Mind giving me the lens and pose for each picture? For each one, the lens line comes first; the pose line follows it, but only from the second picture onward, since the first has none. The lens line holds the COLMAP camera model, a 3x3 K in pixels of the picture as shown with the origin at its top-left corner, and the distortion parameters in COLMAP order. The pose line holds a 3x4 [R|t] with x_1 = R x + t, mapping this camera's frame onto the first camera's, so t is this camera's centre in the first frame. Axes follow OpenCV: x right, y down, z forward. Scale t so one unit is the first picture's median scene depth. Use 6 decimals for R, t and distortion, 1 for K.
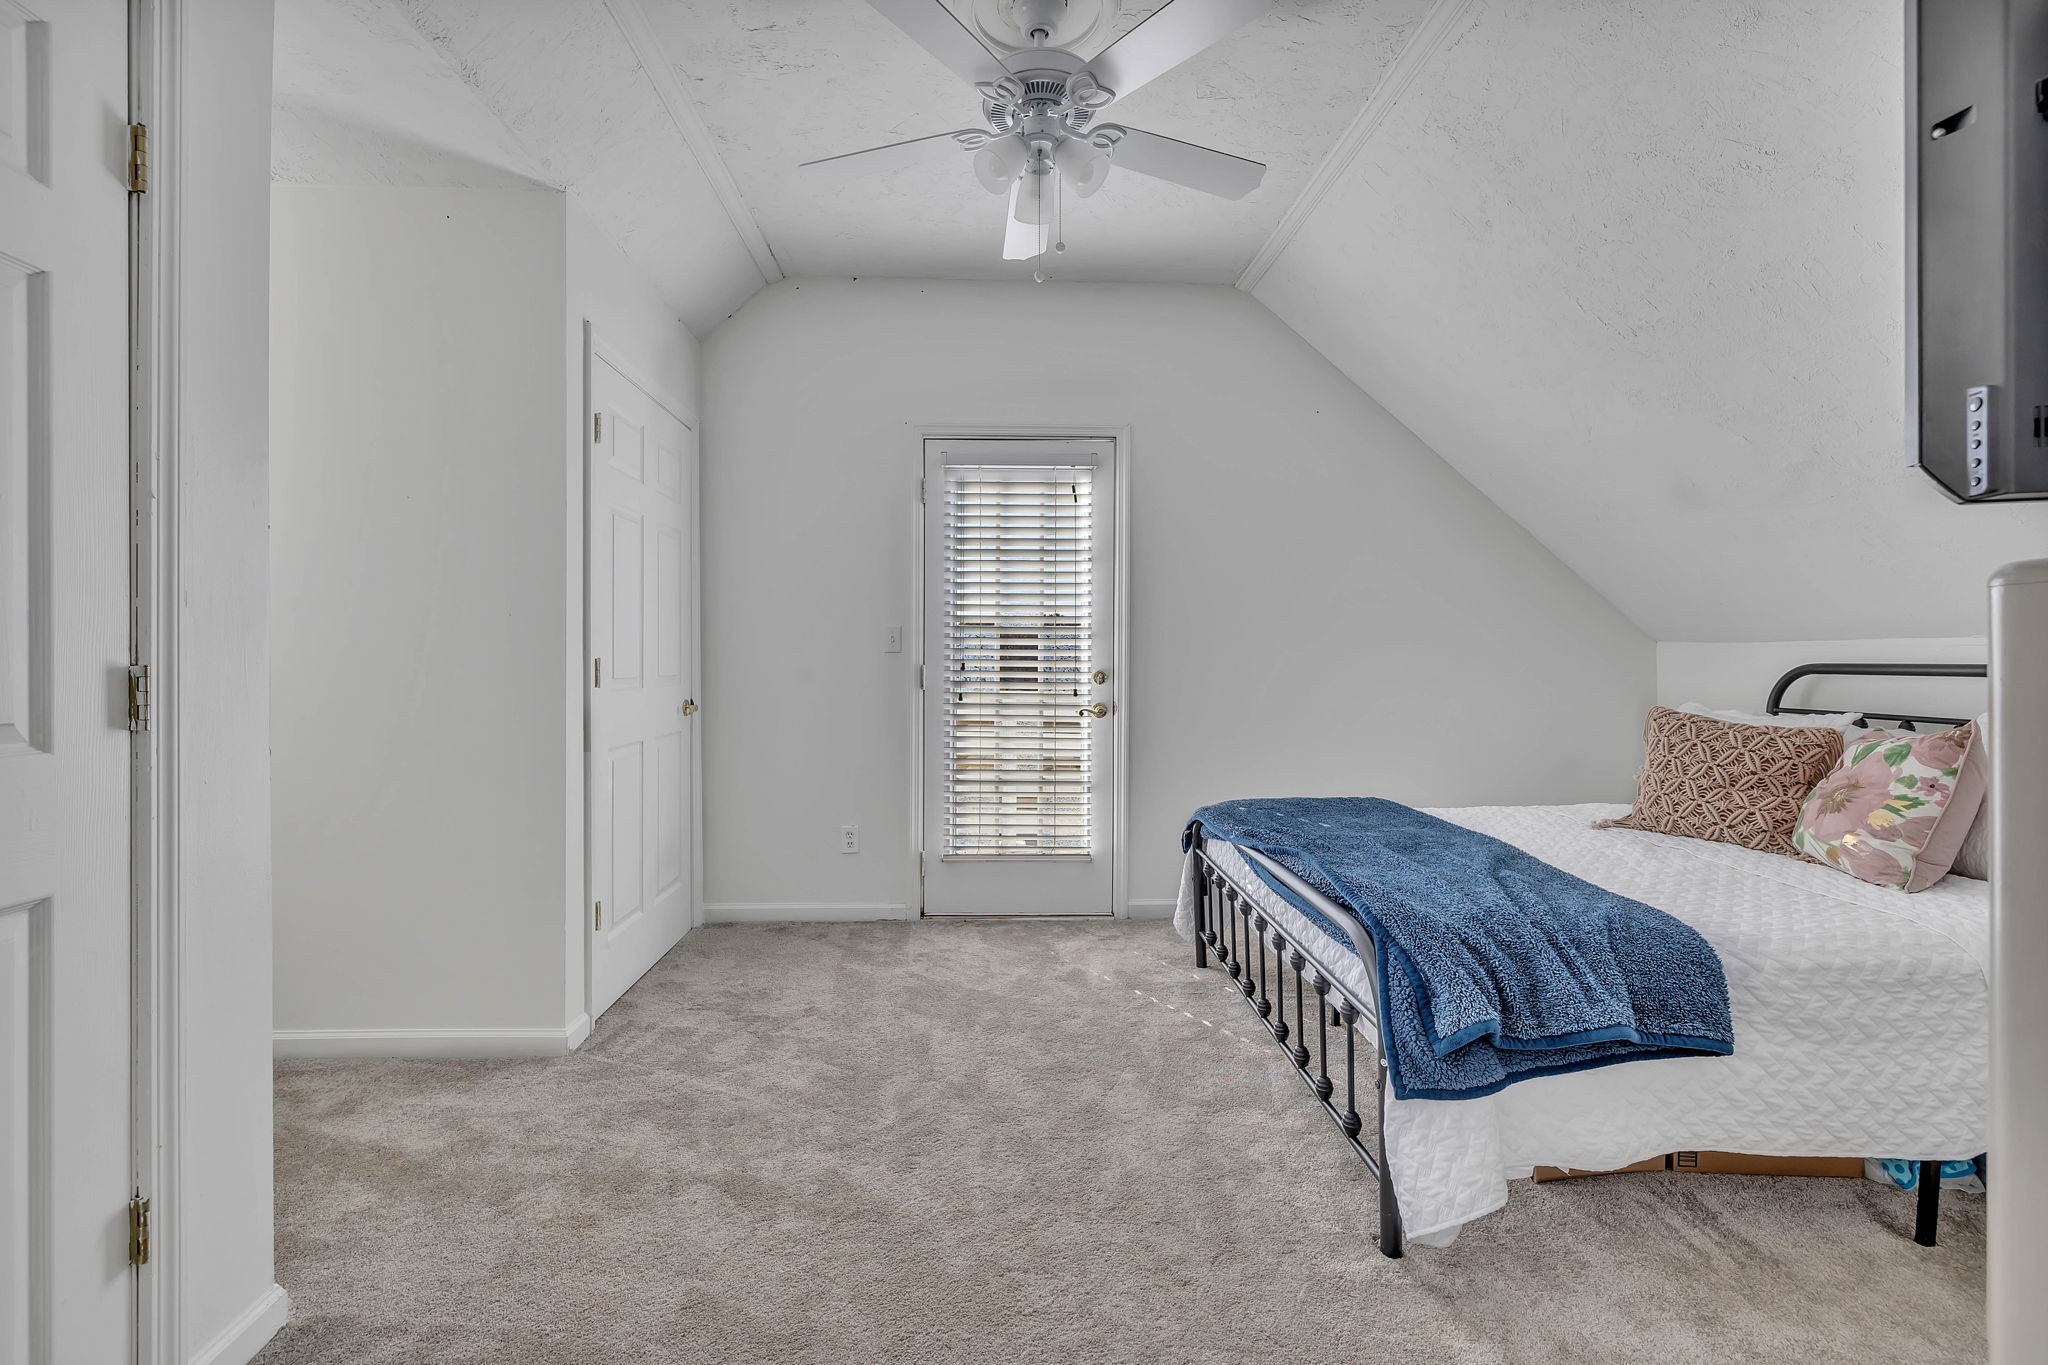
lens RADIAL K [[861.6, 0, 1016.9], [0, 861.6, 658.6], [0, 0, 1]] dist [-0.000468, -0.000081]
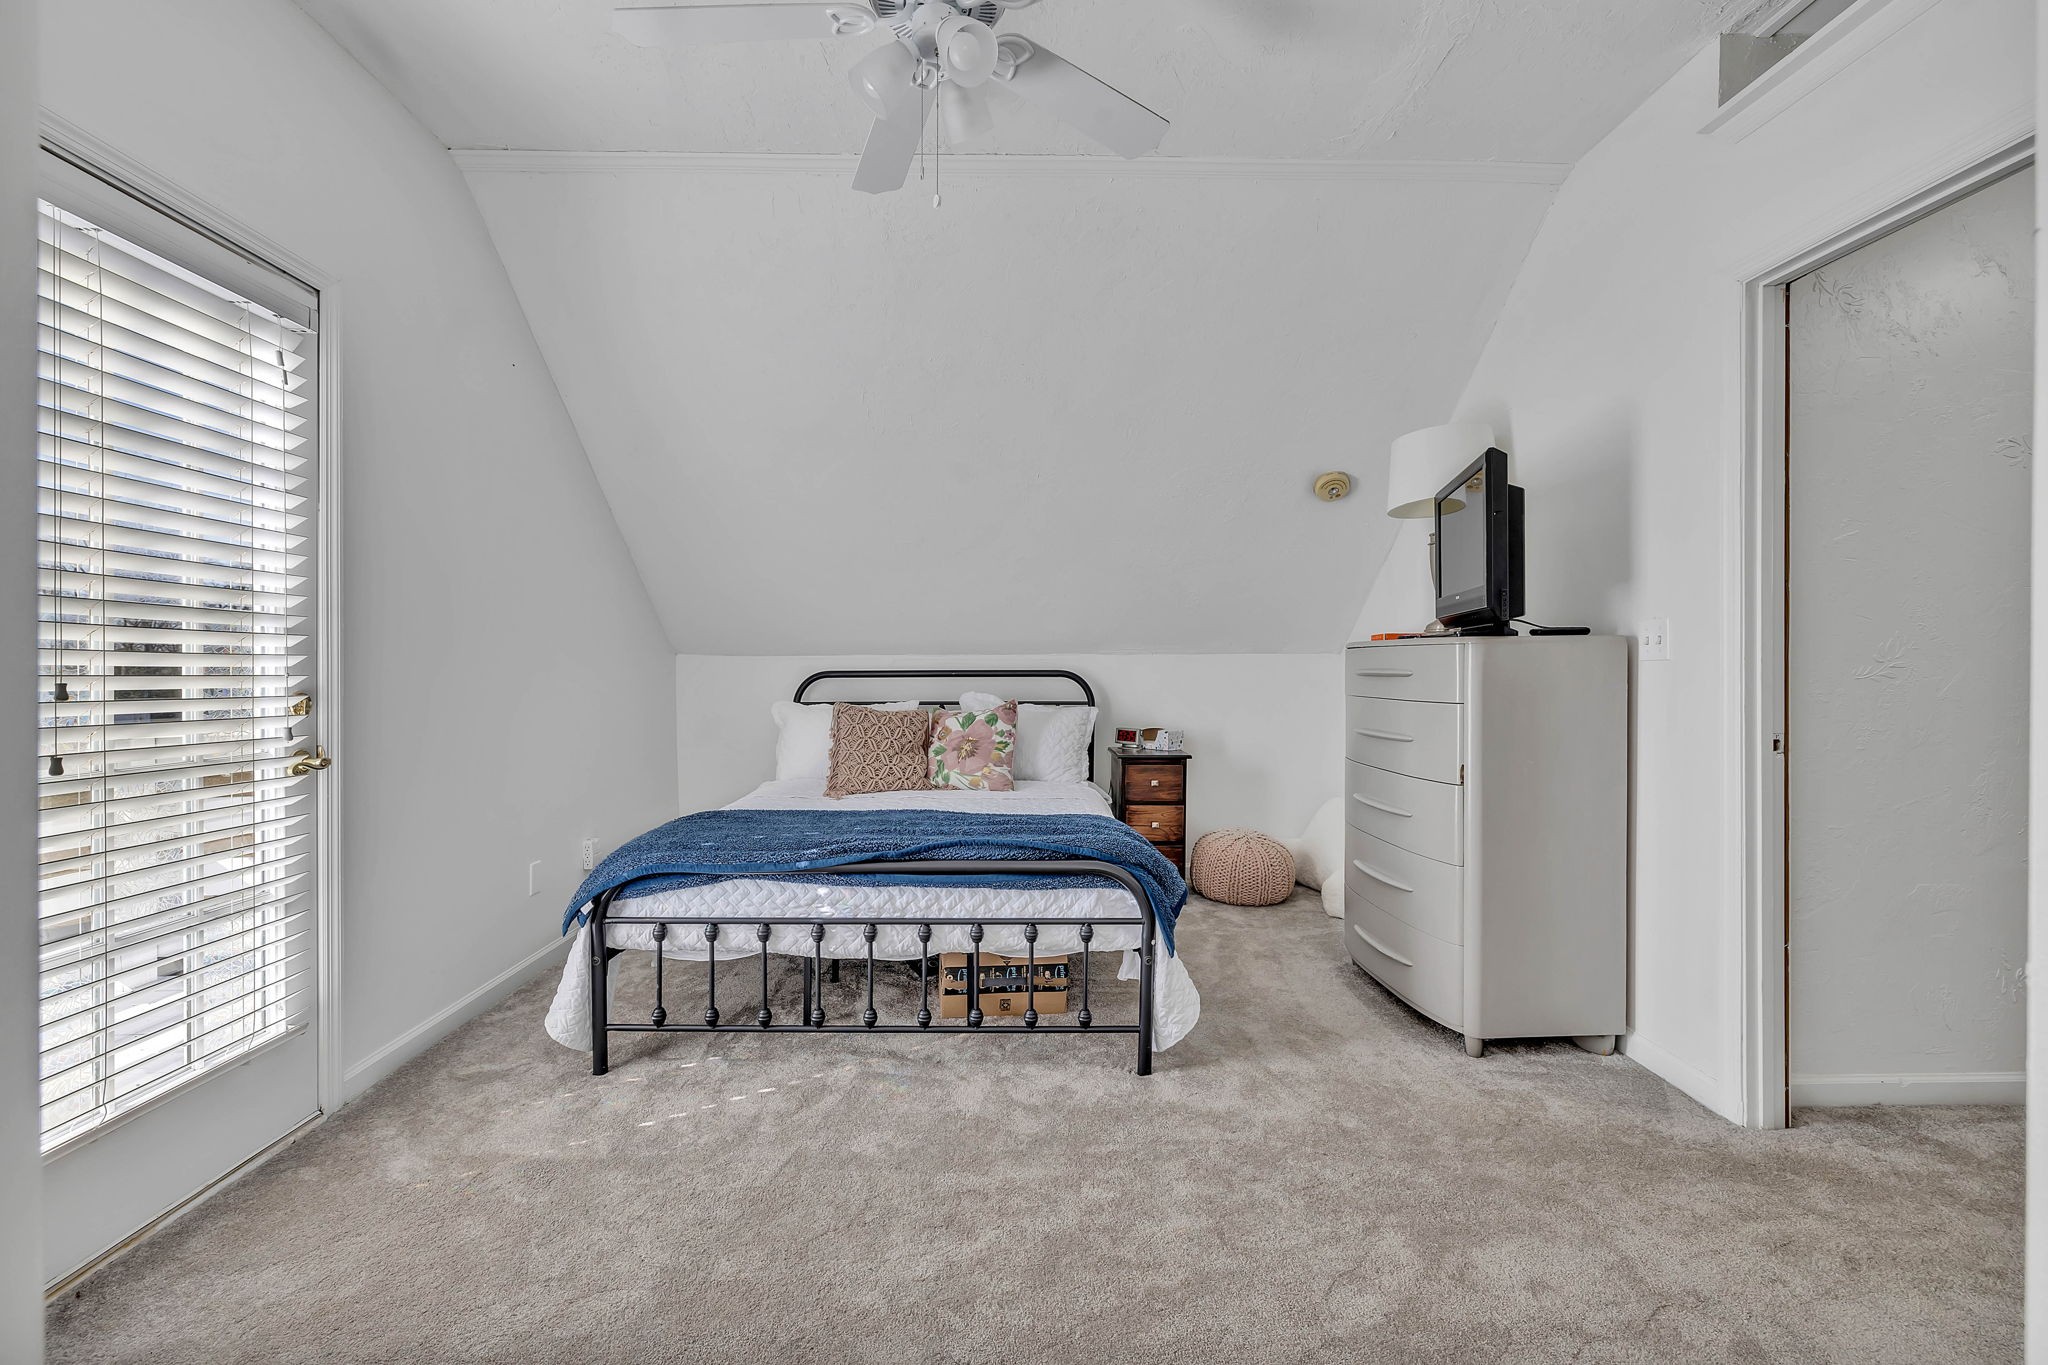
lens RADIAL K [[861.6, 0, 1016.9], [0, 861.6, 658.6], [0, 0, 1]] dist [-0.000468, -0.000081]
pose [[0.018270, 0.006961, 0.999809, -0.533613], [0.003108, 0.999971, -0.007019, -0.003094], [-0.999828, 0.003236, 0.018247, 0.613037]]
